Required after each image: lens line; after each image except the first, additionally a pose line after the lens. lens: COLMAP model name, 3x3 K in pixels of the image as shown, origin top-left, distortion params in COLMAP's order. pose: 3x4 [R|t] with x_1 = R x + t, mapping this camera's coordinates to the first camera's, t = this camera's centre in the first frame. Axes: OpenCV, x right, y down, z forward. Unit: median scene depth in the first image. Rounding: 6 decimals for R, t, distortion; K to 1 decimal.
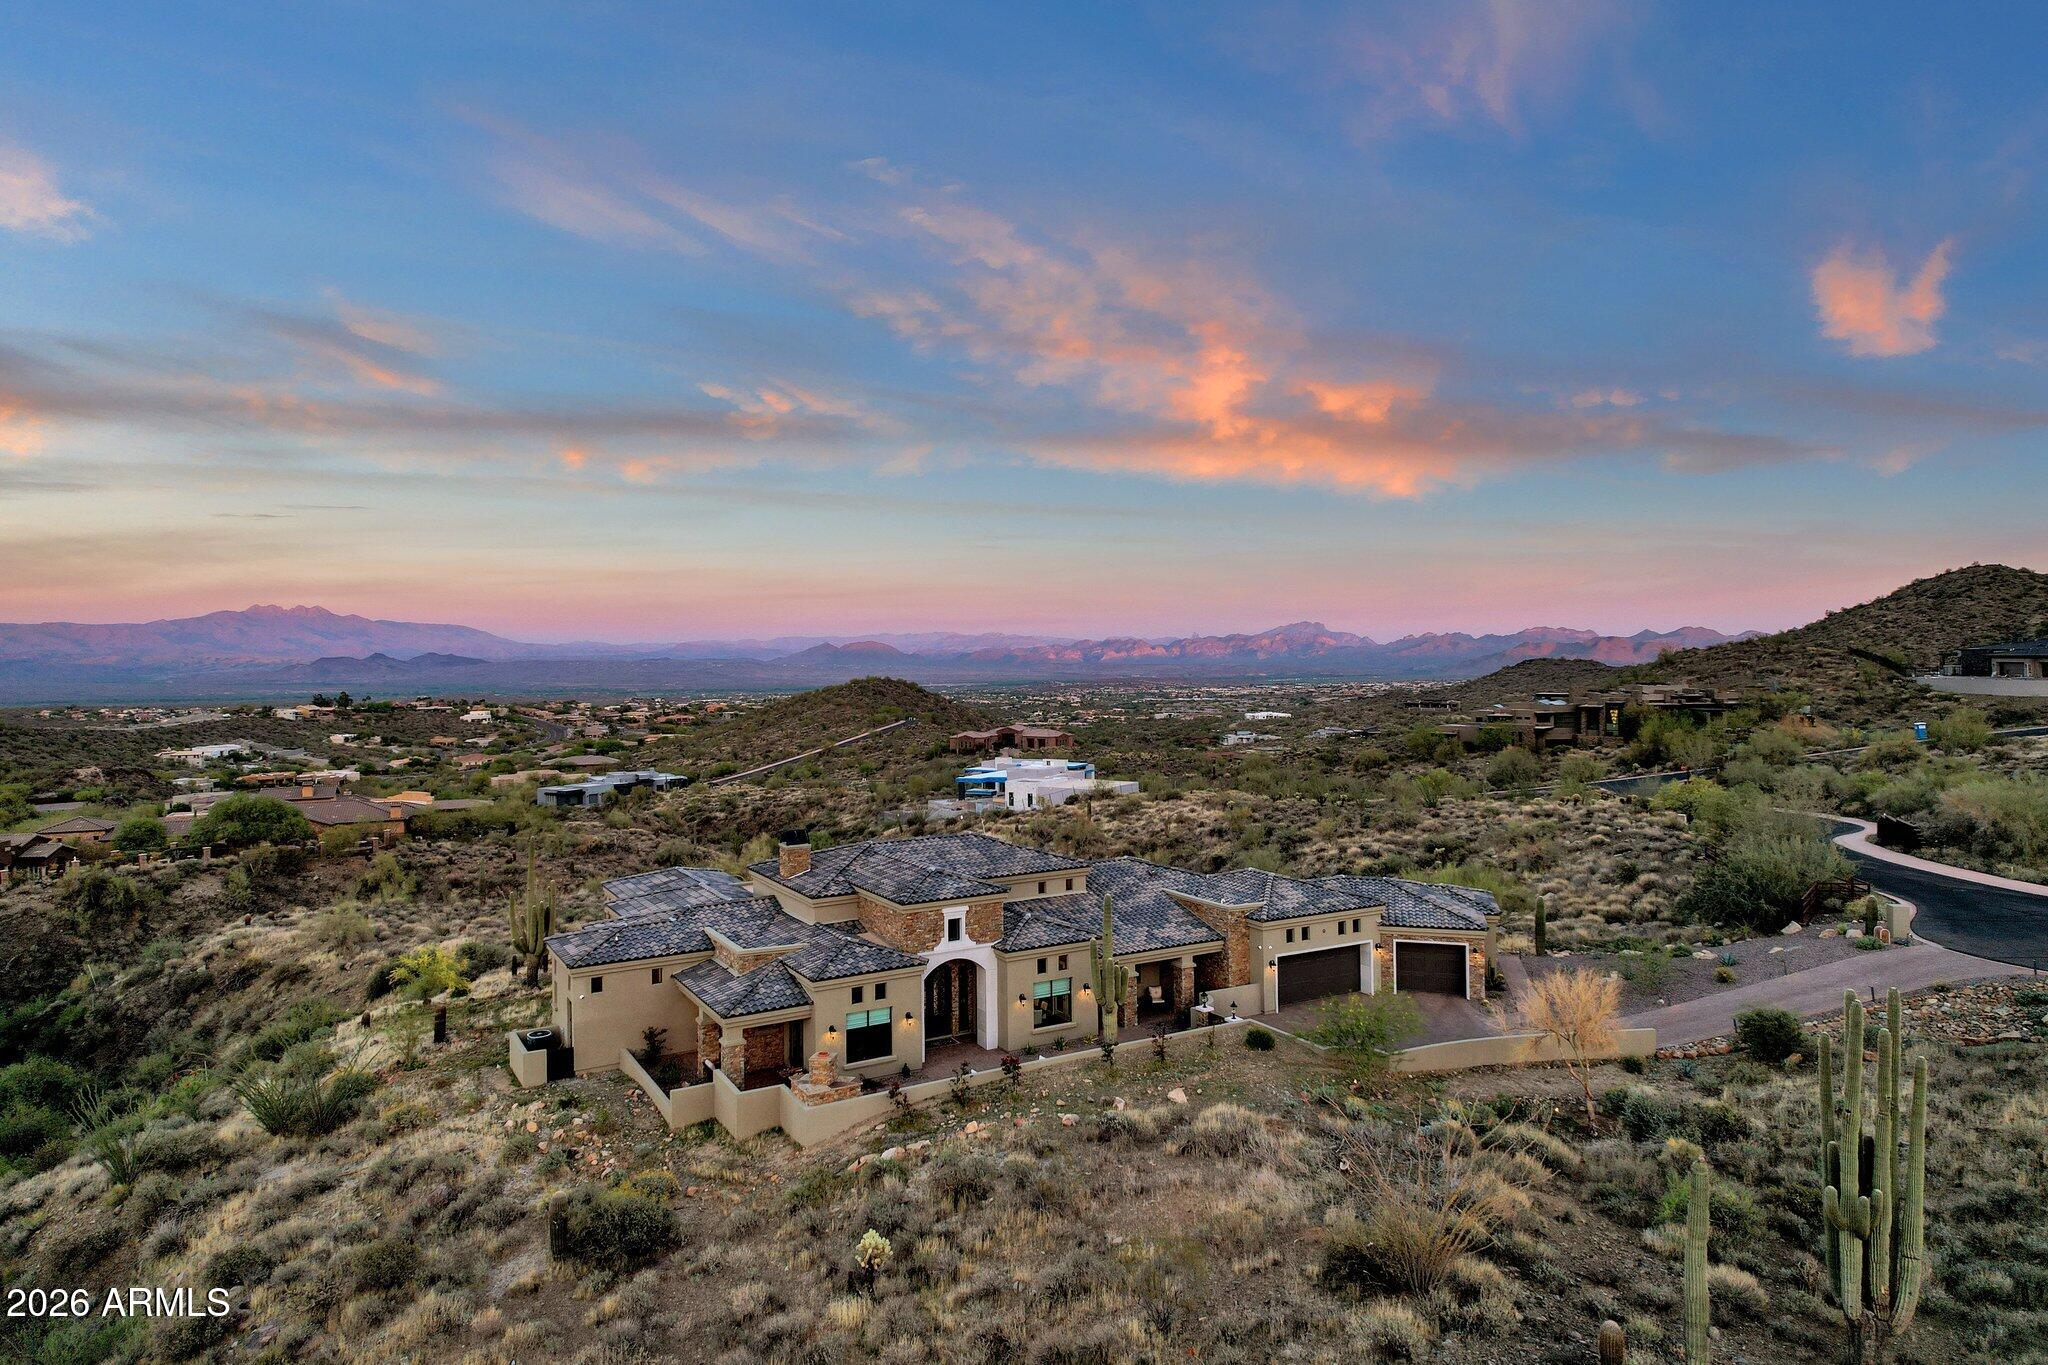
lens RADIAL K [[1251.8, 0, 1017.4], [0, 1251.8, 684.5], [0, 0, 1]] dist [0.092616, -0.069634]
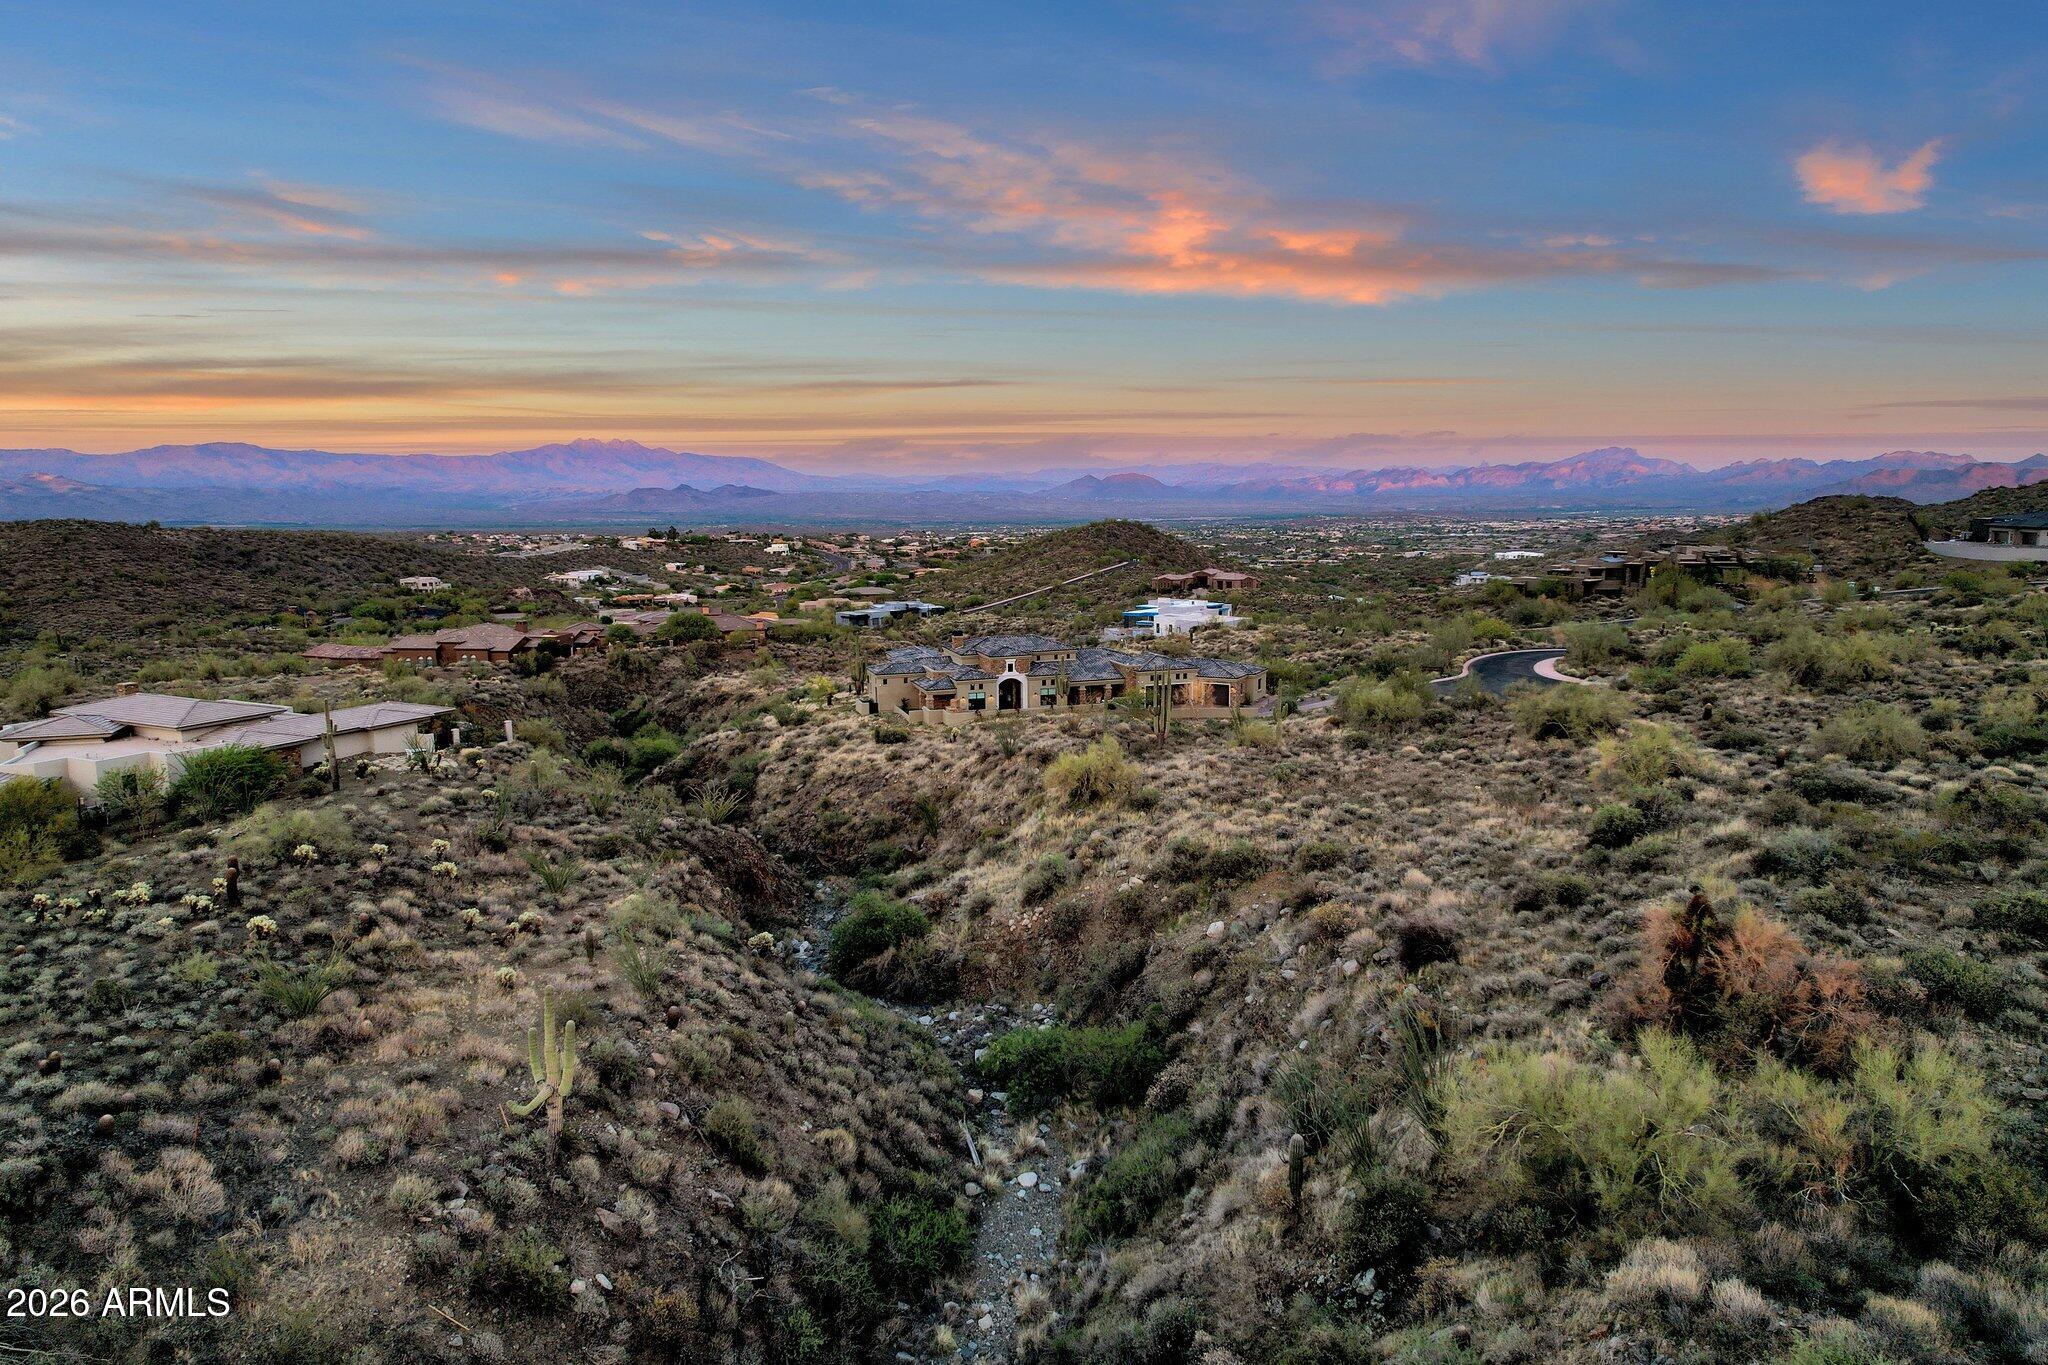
lens RADIAL K [[1251.8, 0, 1017.4], [0, 1251.8, 684.5], [0, 0, 1]] dist [0.092616, -0.069634]
pose [[0.978331, 0.033145, -0.204375, 0.040565], [-0.005776, 0.991088, 0.133081, -0.009968], [0.206965, -0.129017, 0.969804, -0.126714]]
